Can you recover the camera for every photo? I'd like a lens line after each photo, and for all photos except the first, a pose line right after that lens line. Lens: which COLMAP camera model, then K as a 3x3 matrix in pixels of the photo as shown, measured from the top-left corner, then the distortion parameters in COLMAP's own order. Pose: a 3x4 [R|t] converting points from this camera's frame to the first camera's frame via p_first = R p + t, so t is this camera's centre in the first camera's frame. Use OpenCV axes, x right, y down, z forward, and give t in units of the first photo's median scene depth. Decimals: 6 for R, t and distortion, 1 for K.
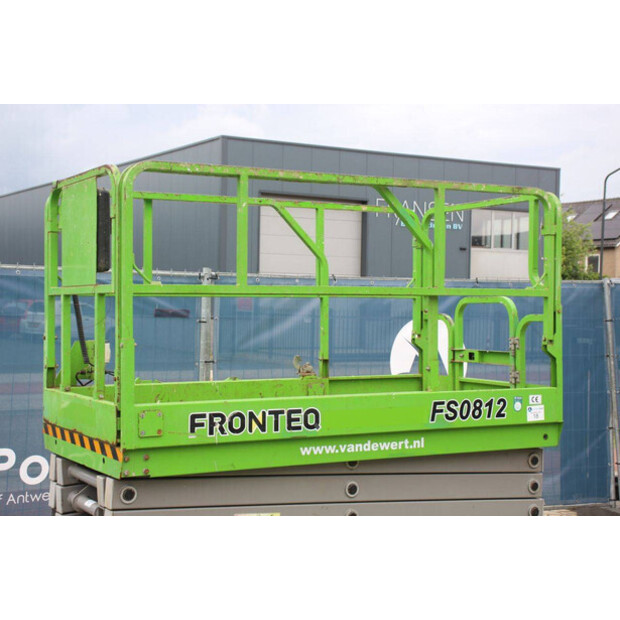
lens RADIAL K [[1064.1, 0, 309.4], [0, 1064.1, 305.4], [0, 0, 1]] dist [0.176605, 0.000000]
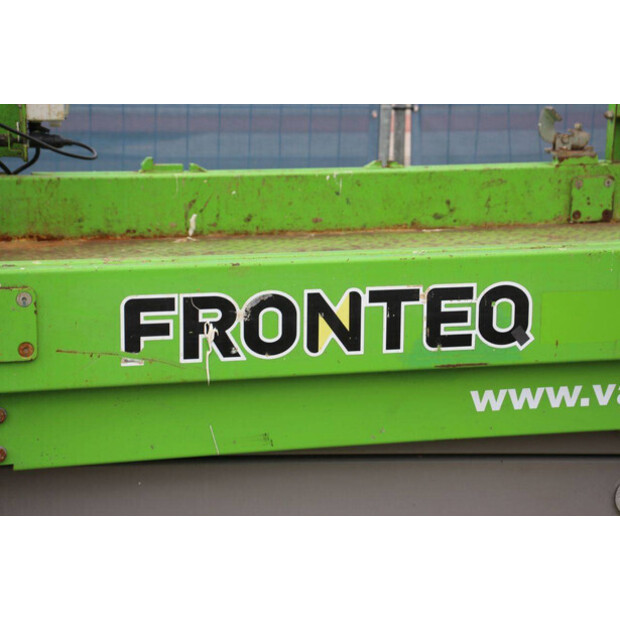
lens RADIAL K [[1472.1, 0, 306.4], [0, 1472.1, 311.2], [0, 0, 1]] dist [0.410550, 0.000000]
pose [[0.966969, 0.055871, -0.248694, 0.058580], [-0.004188, 0.979032, 0.203663, 0.008235], [0.254858, -0.195895, 0.946928, 0.526449]]
